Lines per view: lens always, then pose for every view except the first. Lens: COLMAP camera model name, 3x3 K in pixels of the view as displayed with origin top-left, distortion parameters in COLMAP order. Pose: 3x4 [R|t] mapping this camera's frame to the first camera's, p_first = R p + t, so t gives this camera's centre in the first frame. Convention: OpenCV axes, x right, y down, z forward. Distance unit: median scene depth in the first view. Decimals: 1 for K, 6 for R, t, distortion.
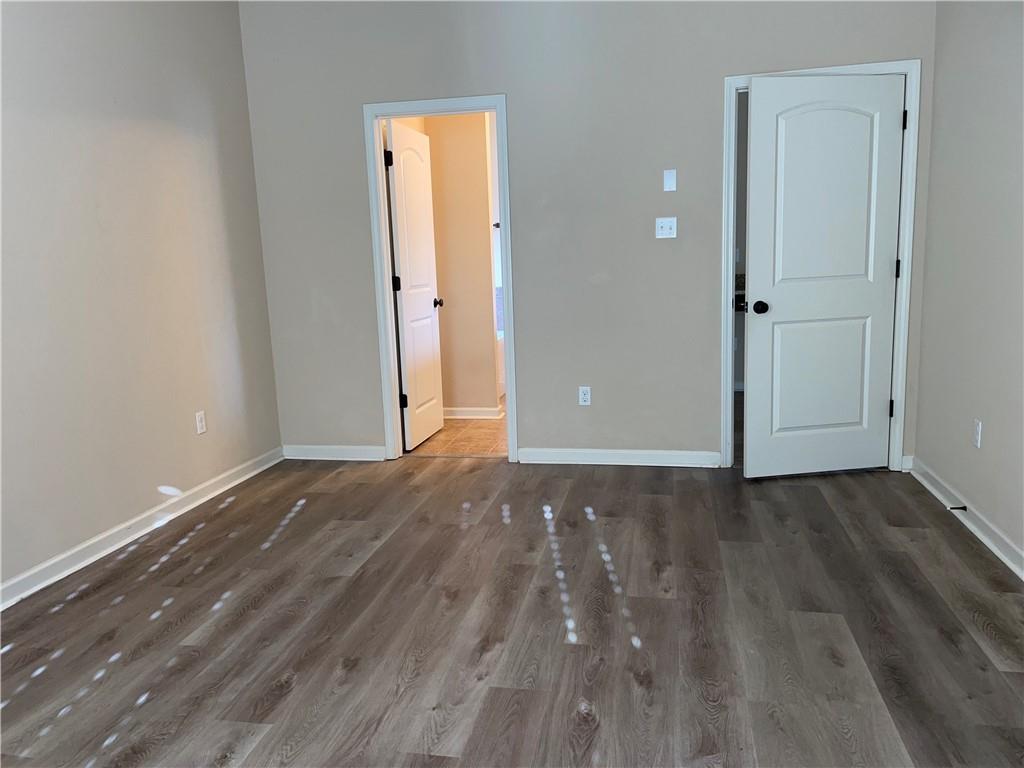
lens RADIAL K [[774.9, 0, 497.7], [0, 774.9, 383.4], [0, 0, 1]] dist [0.085774, -0.111226]
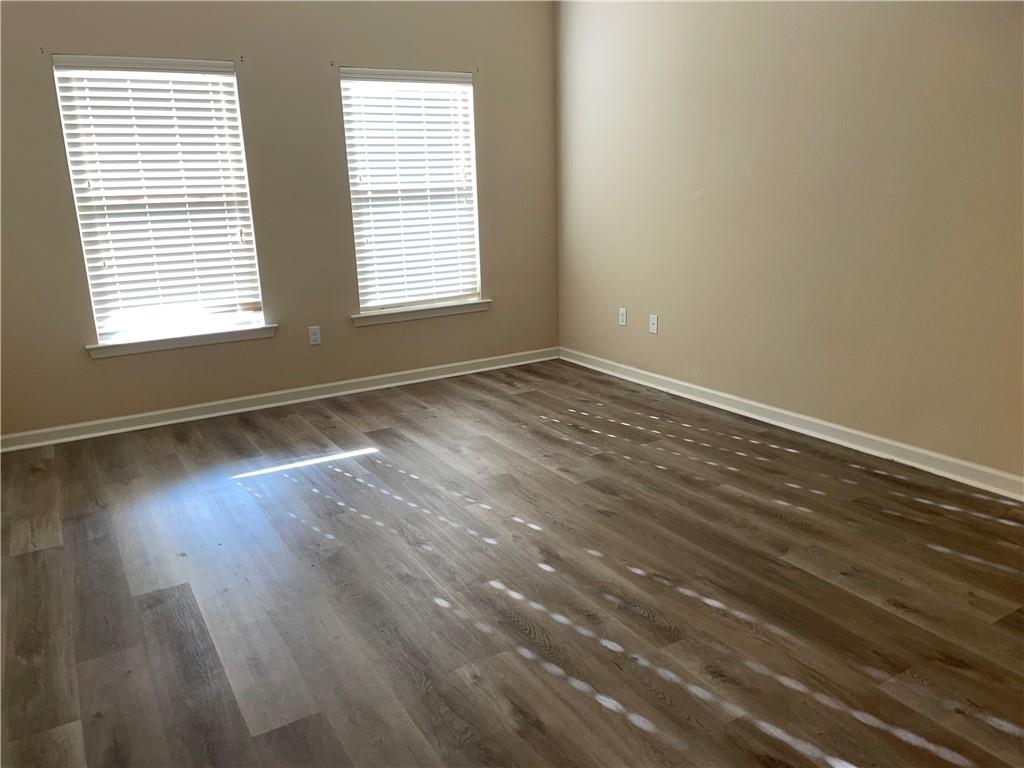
lens RADIAL K [[774.9, 0, 497.7], [0, 774.9, 383.4], [0, 0, 1]] dist [0.085774, -0.111226]
pose [[-0.741001, 0.223933, -0.633065, 0.581193], [-0.049953, 0.921763, 0.384524, -0.267688], [0.669643, 0.316556, -0.671841, 1.359433]]
